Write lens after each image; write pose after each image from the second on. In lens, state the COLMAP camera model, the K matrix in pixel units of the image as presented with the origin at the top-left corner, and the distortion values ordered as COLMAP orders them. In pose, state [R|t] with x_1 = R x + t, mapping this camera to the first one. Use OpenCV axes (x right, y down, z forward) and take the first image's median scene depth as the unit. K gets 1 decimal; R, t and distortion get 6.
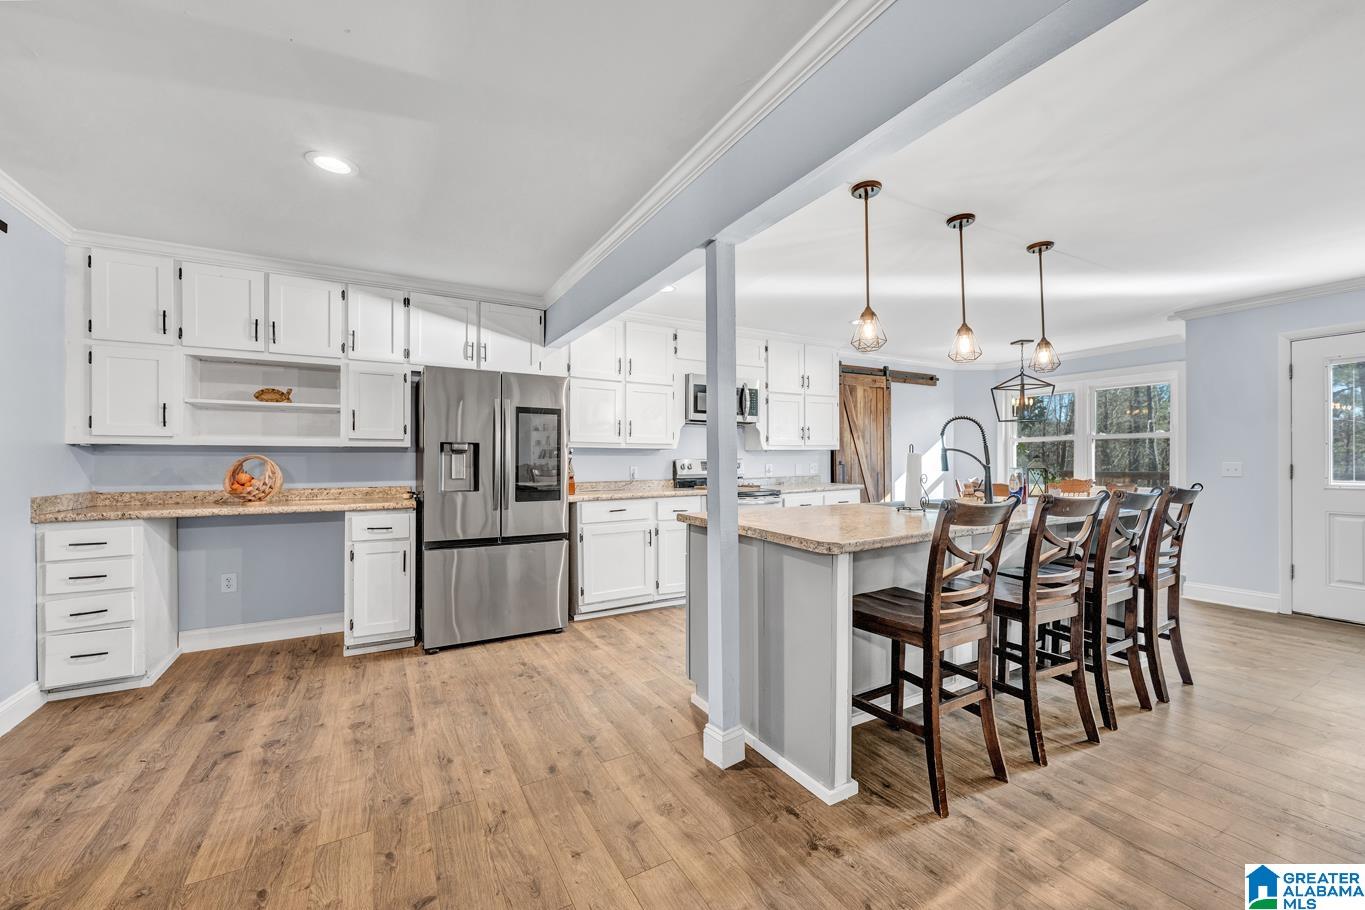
lens RADIAL K [[538.5, 0, 687.4], [0, 538.5, 462.9], [0, 0, 1]] dist [-0.011940, 0.000112]
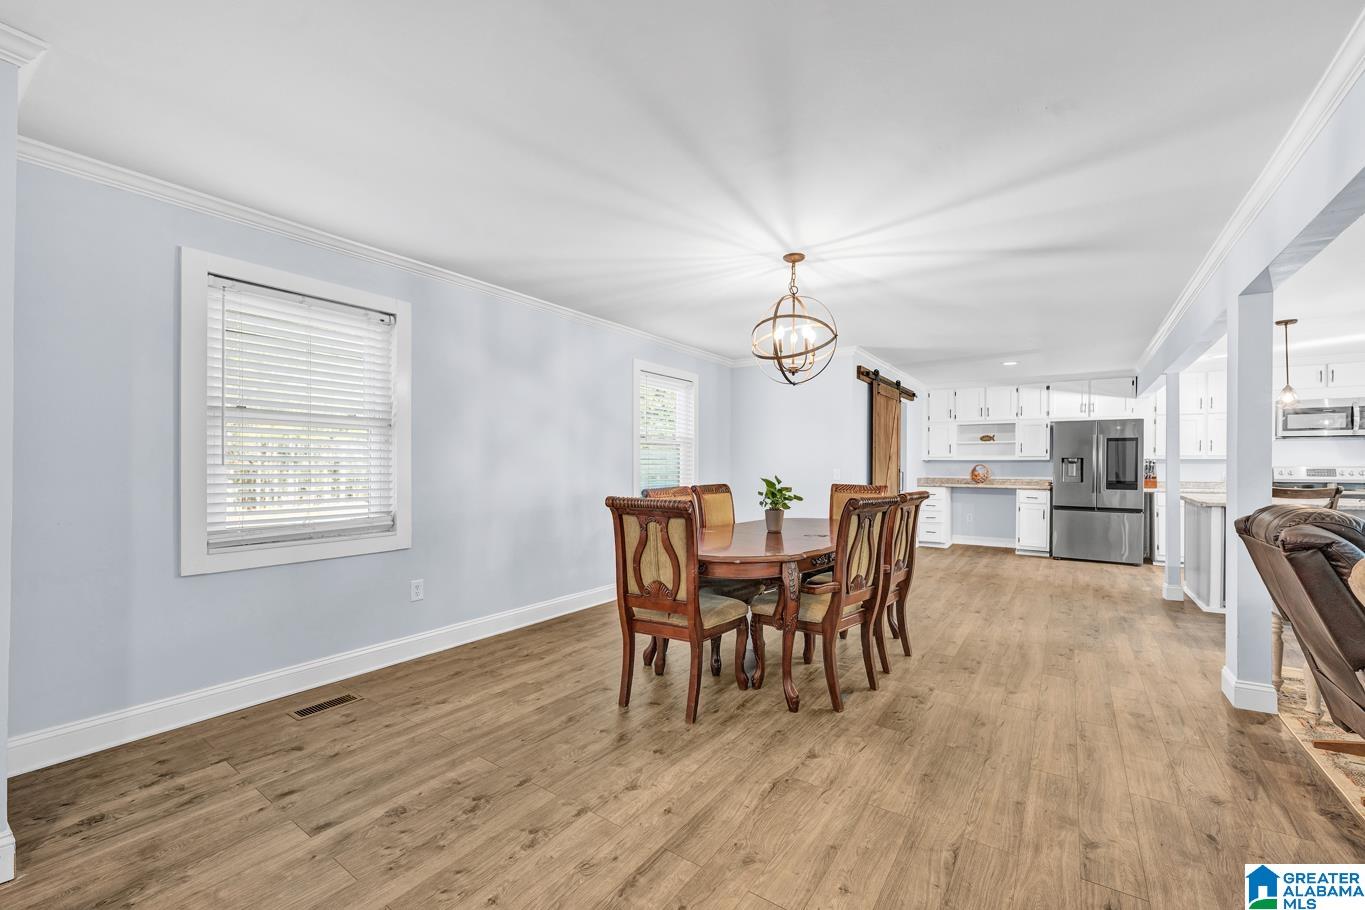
lens RADIAL K [[550.6, 0, 699.1], [0, 550.6, 462.9], [0, 0, 1]] dist [-0.000200, -0.000053]
pose [[0.441226, 0.000769, -0.897396, 0.770207], [-0.009951, 0.999942, -0.004036, 0.002802], [0.897341, 0.010711, 0.441208, -1.108046]]
